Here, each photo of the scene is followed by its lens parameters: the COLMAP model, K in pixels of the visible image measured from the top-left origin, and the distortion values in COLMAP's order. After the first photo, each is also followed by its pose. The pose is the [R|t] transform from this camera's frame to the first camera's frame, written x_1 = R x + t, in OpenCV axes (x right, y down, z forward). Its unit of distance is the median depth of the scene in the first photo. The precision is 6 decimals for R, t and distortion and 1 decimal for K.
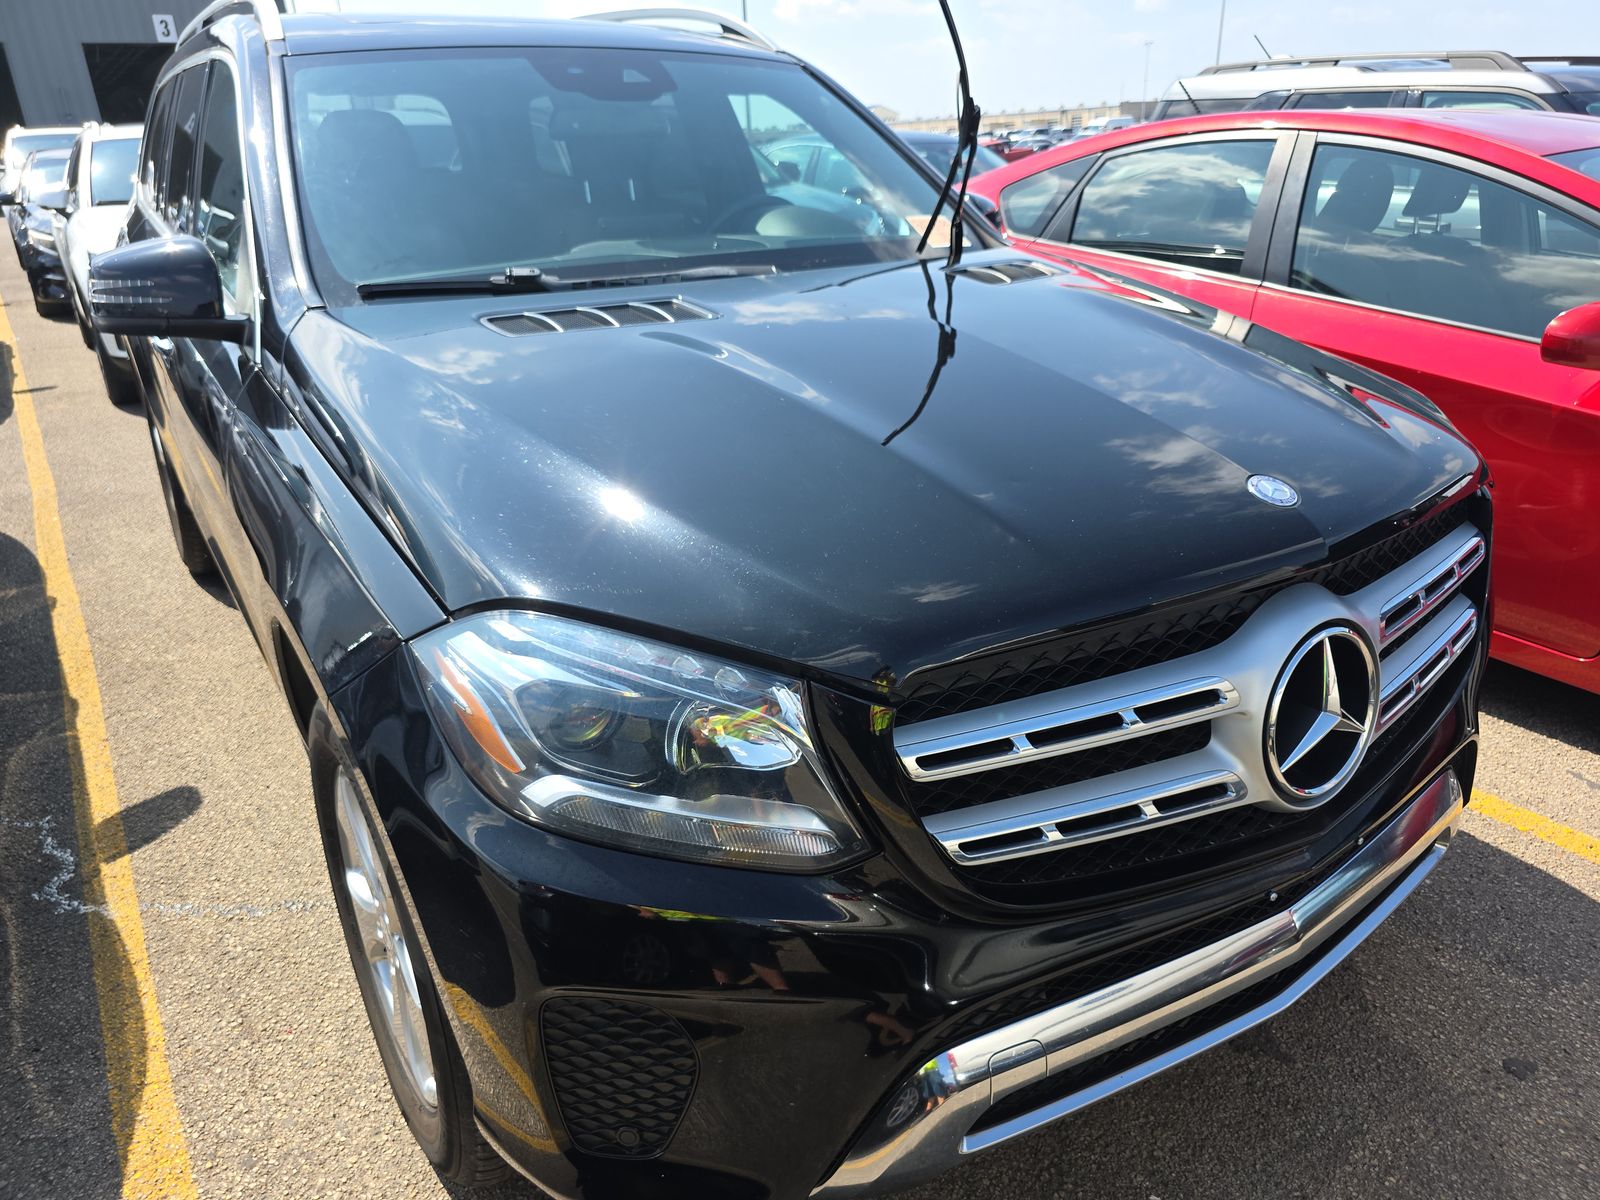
lens RADIAL K [[1096.8, 0, 800.3], [0, 1096.8, 398.0], [0, 0, 1]] dist [0.000280, 0.000372]
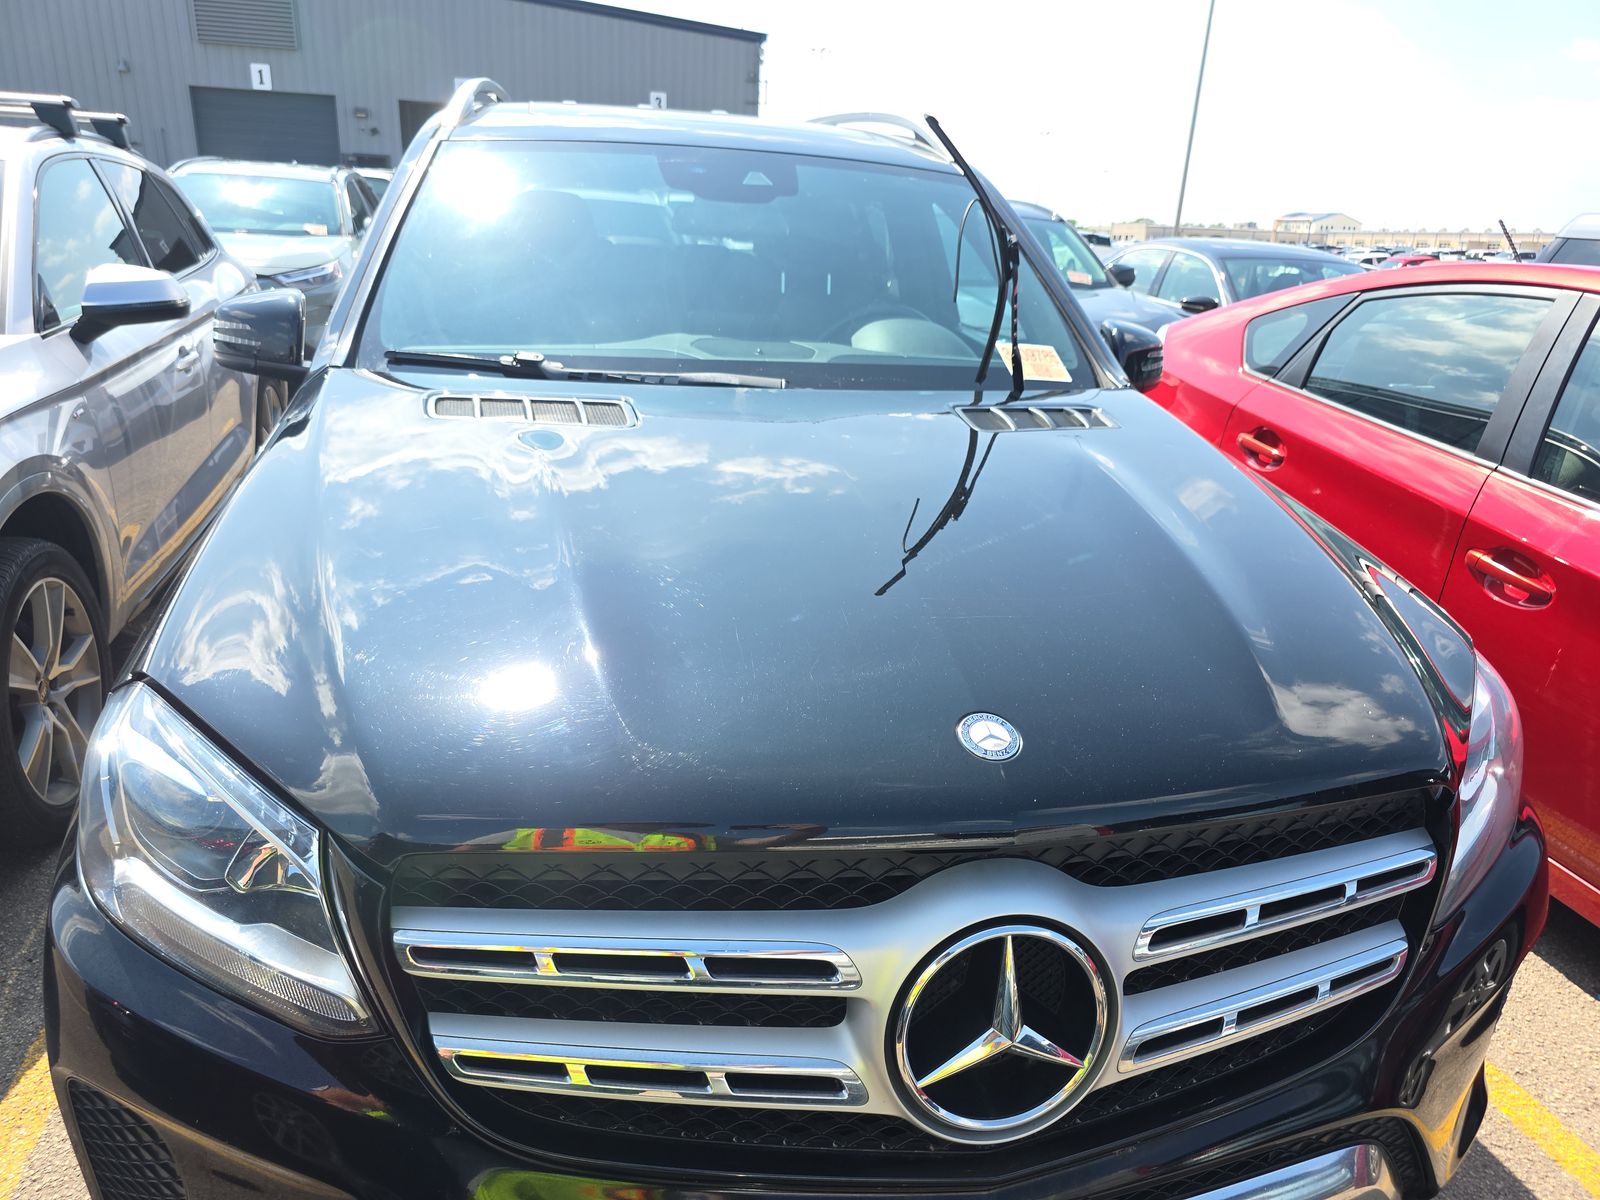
lens RADIAL K [[1063.2, 0, 800.6], [0, 1063.2, 403.8], [0, 0, 1]] dist [0.003262, -0.009780]
pose [[0.940684, 0.134630, -0.311430, 0.323162], [-0.155200, 0.986985, -0.042118, -0.067872], [0.301706, 0.087954, 0.949335, 0.110130]]
